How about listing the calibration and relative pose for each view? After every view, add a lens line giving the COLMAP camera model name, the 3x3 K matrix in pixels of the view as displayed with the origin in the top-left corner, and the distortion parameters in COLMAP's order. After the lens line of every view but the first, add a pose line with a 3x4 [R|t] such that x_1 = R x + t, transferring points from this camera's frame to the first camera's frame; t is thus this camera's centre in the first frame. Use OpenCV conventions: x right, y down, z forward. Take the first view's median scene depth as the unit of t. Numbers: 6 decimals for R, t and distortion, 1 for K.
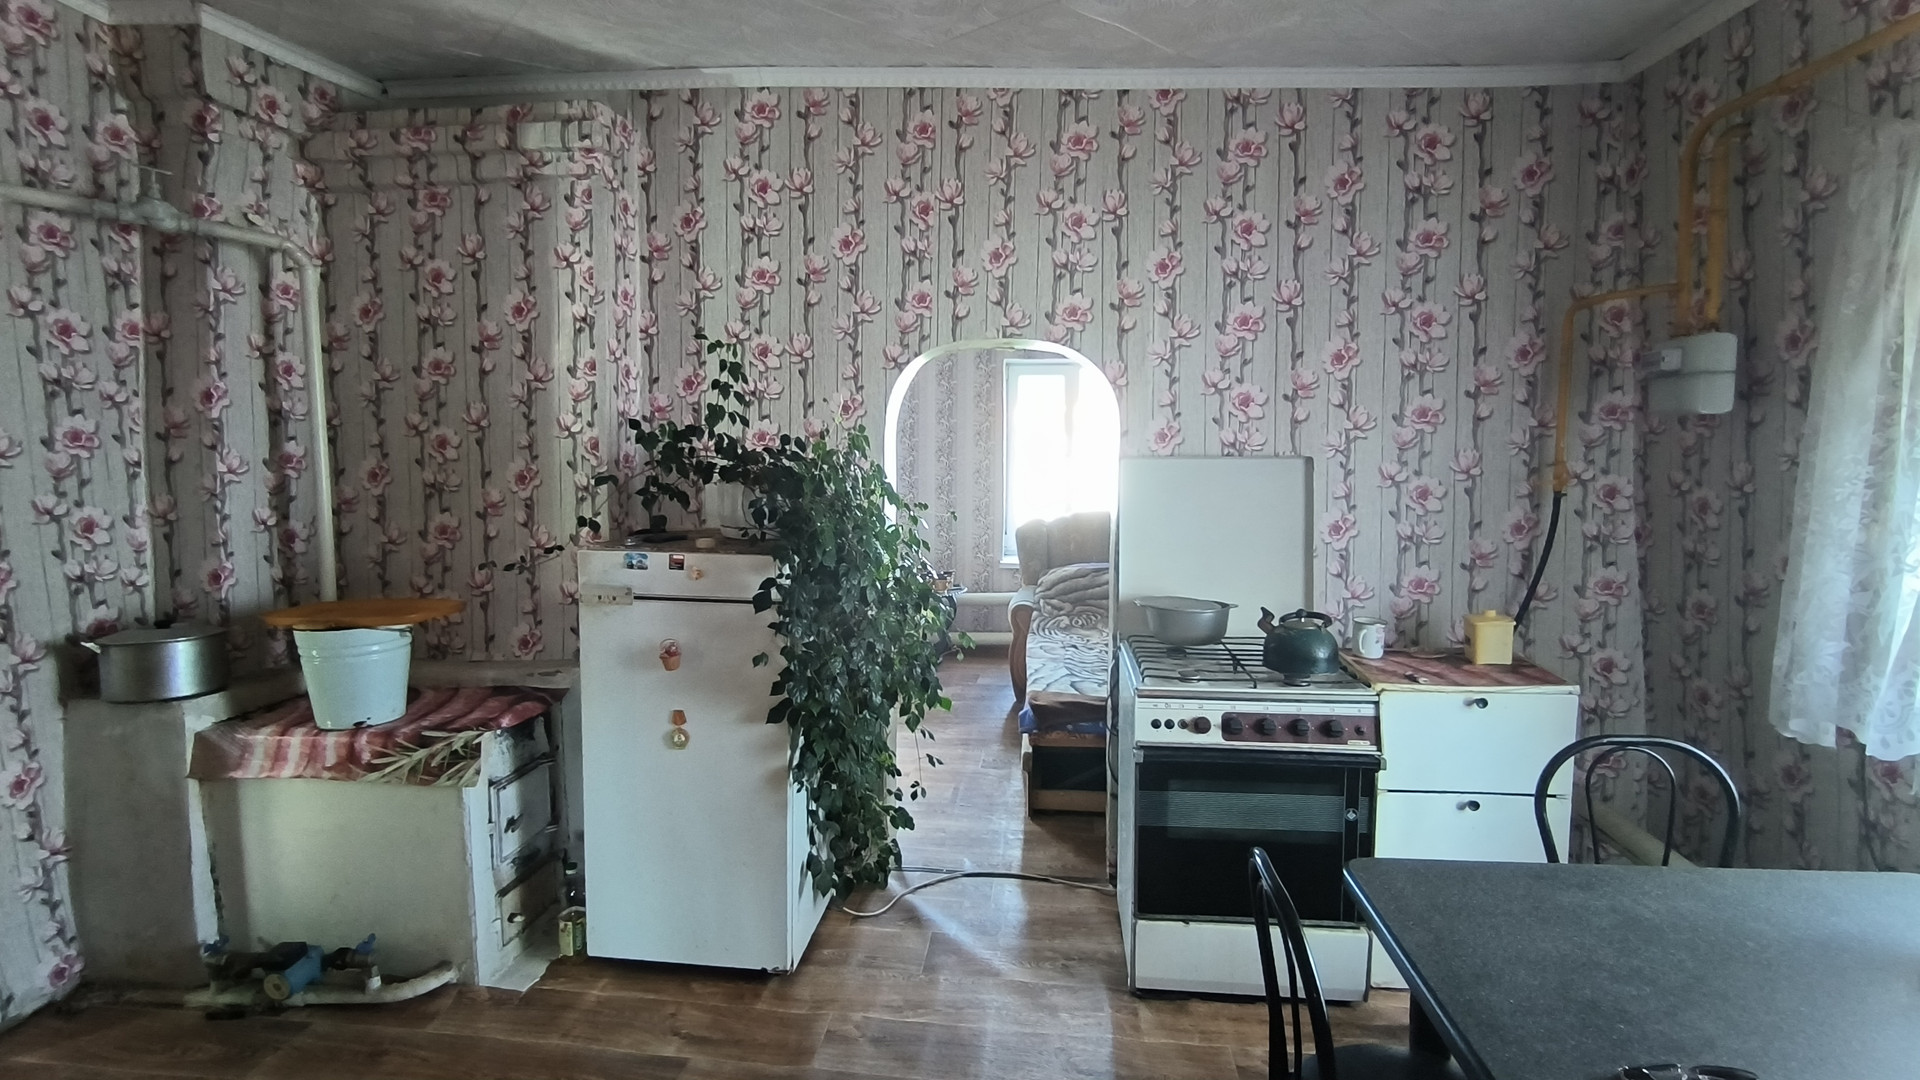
lens RADIAL K [[878.1, 0, 960.7], [0, 878.1, 540.7], [0, 0, 1]] dist [0.002786, -0.000094]
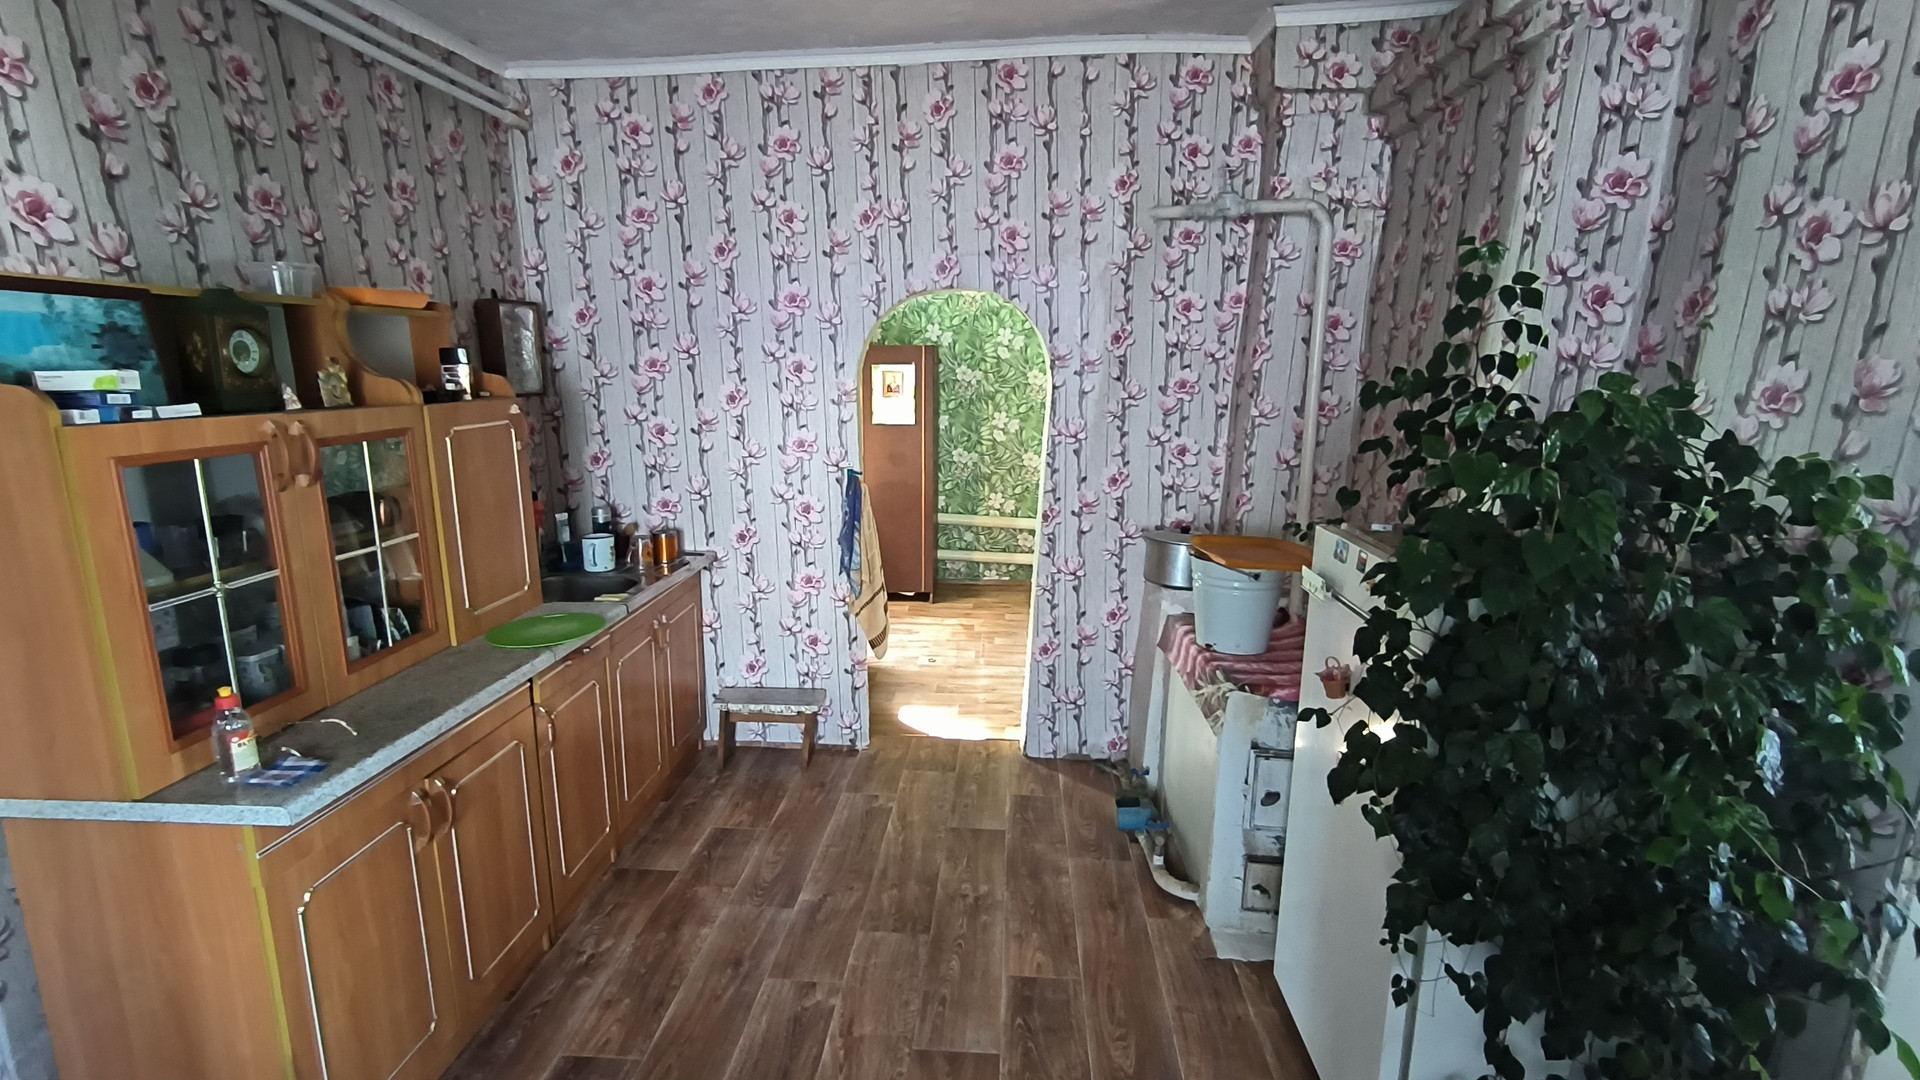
lens RADIAL K [[878.1, 0, 958.1], [0, 878.1, 537.0], [0, 0, 1]] dist [0.002786, -0.000094]
pose [[0.065146, 0.179851, -0.981534, 0.335306], [-0.114936, 0.978430, 0.171653, -0.075652], [0.991234, 0.101631, 0.084413, 0.520815]]
